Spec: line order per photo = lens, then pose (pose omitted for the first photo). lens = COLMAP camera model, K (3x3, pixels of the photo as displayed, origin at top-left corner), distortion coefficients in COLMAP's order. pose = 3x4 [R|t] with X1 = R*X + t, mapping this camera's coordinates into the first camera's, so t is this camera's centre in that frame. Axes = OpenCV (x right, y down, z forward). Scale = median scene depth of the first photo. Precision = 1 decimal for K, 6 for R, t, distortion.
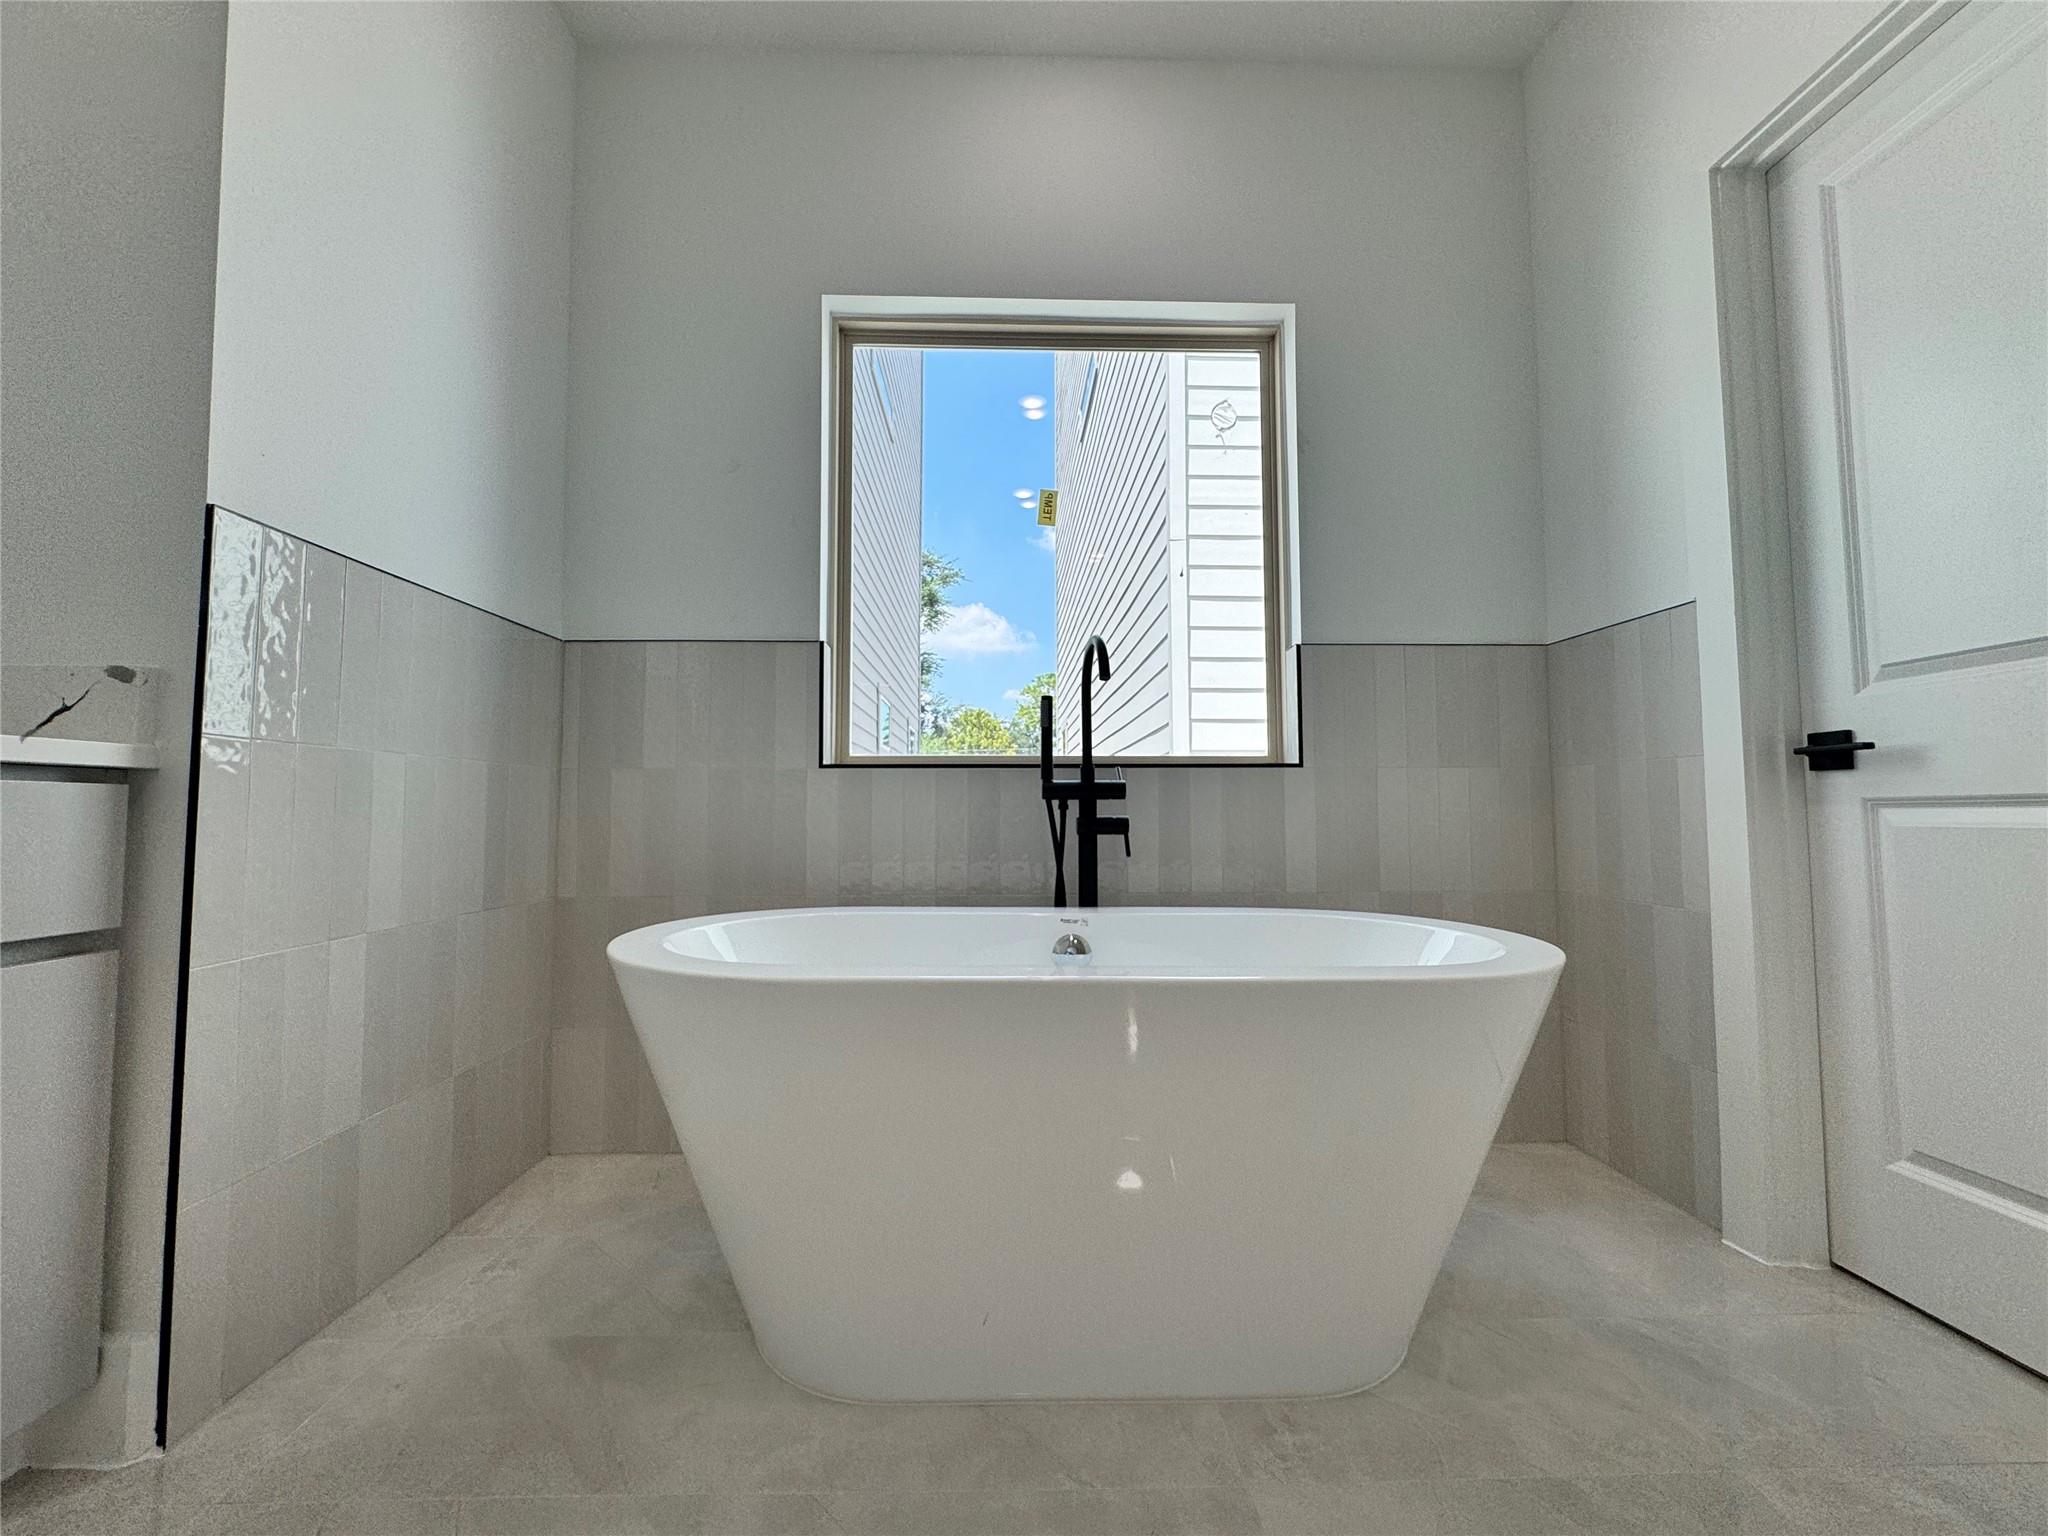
lens RADIAL K [[816.0, 0, 1025.7], [0, 816.0, 769.4], [0, 0, 1]] dist [-0.003599, -0.000353]
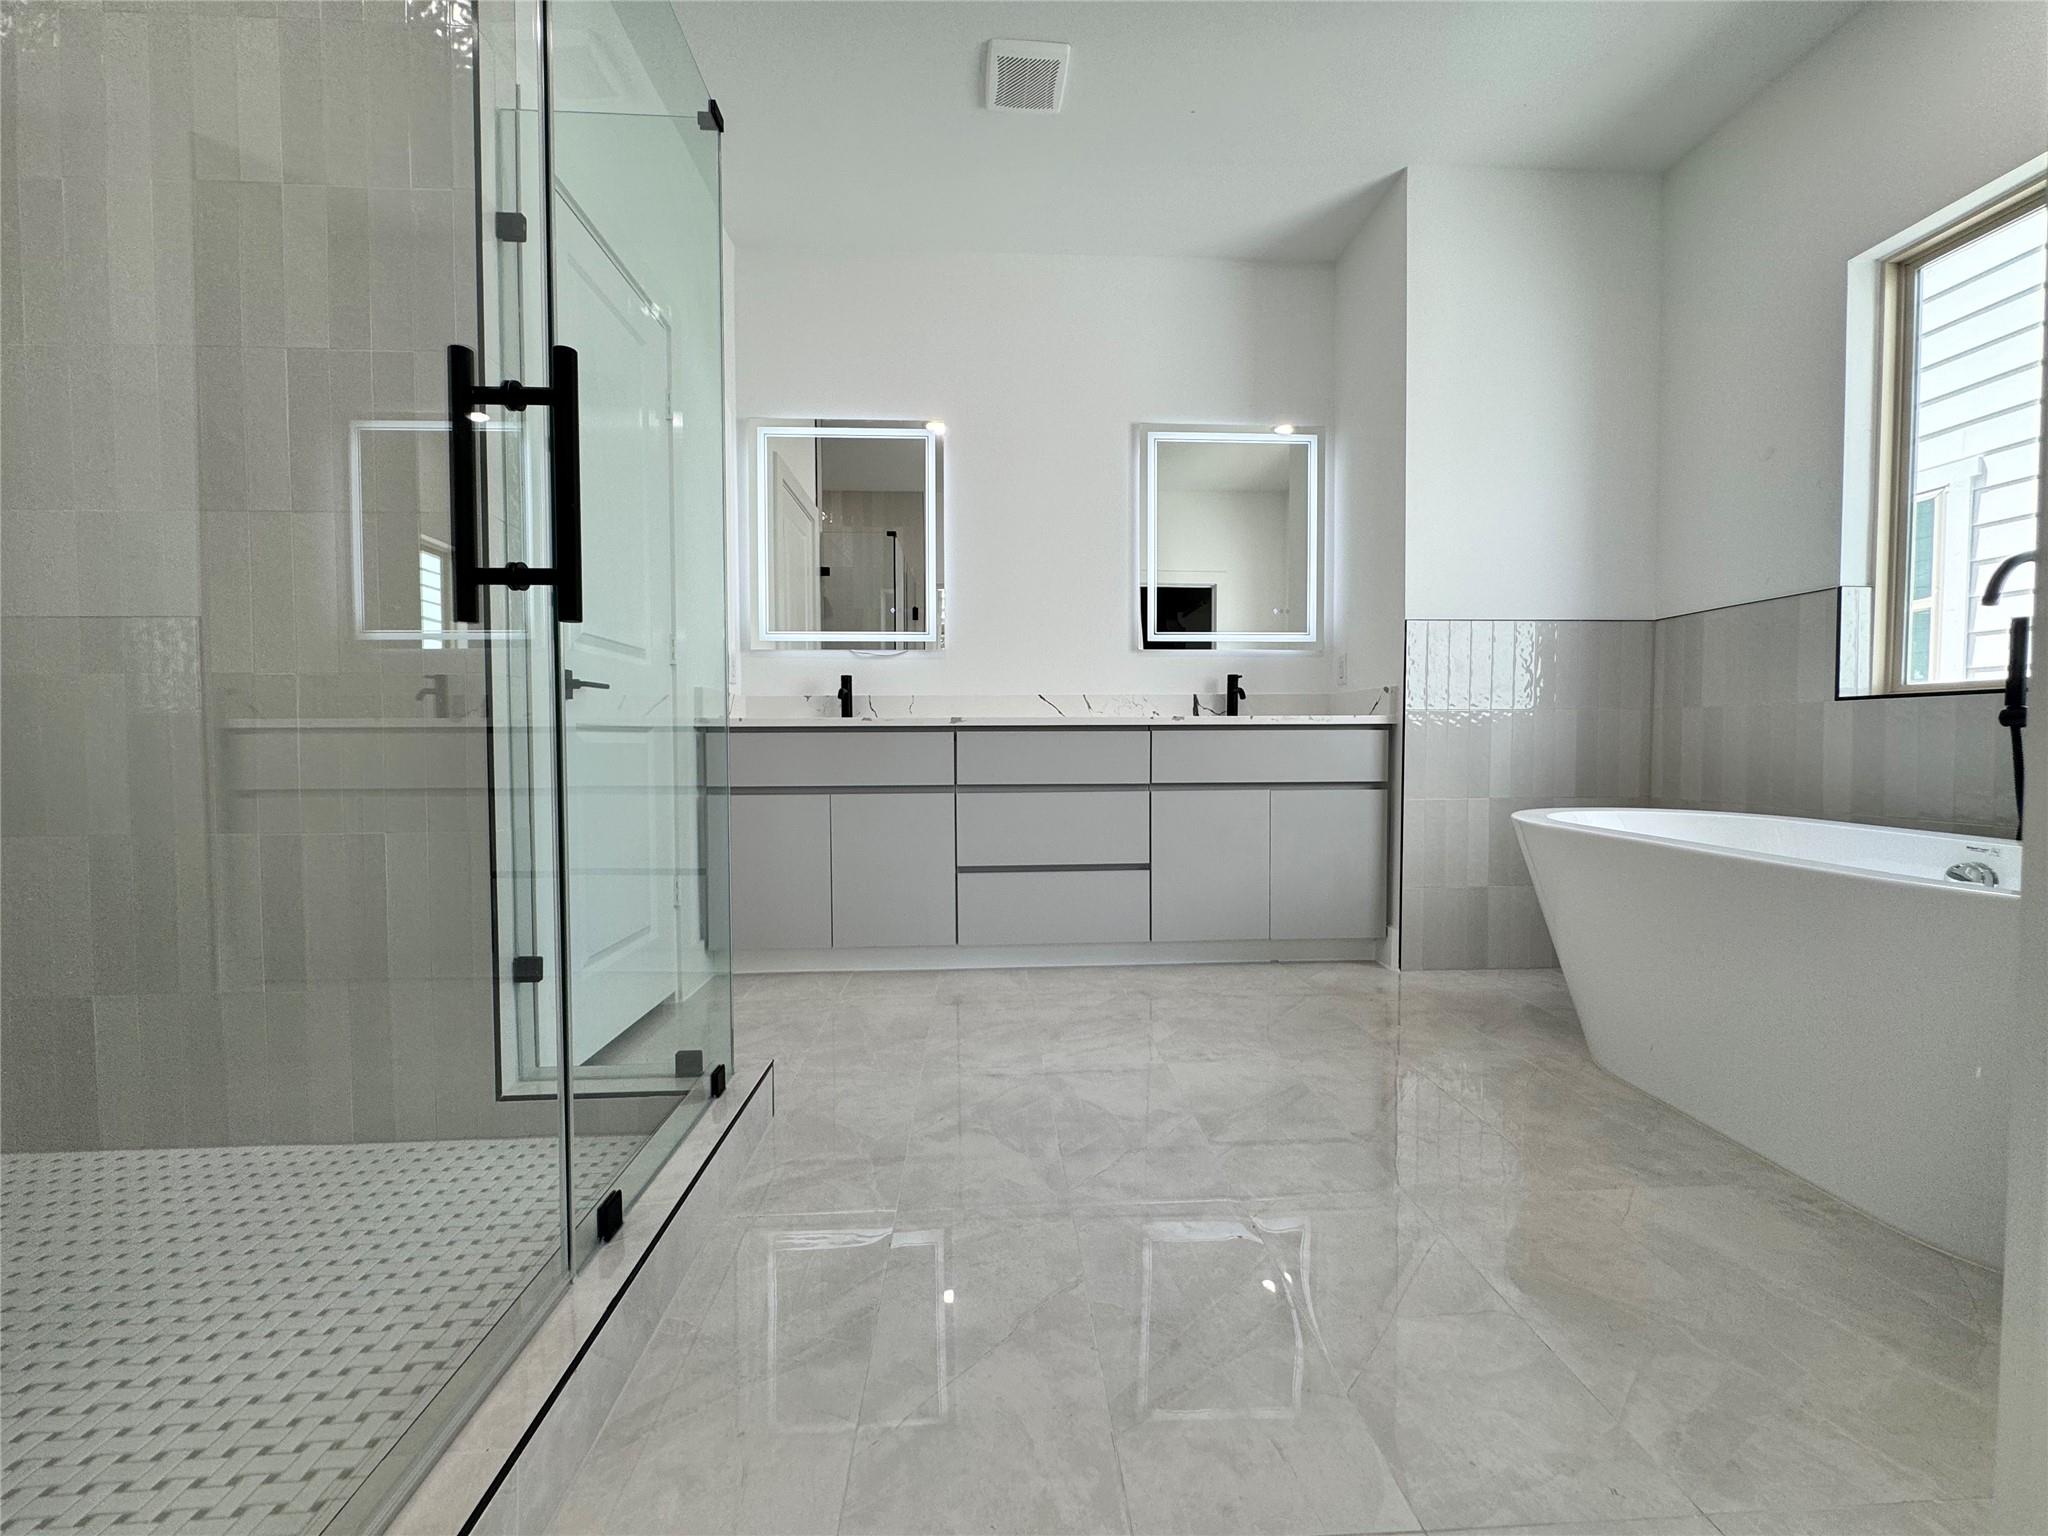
lens RADIAL K [[816.0, 0, 1025.7], [0, 816.0, 769.4], [0, 0, 1]] dist [-0.003599, -0.000353]
pose [[0.016414, 0.038408, -0.999127, 1.541670], [0.054702, 0.997731, 0.039253, -0.021380], [0.998368, -0.055298, 0.014276, -0.259798]]
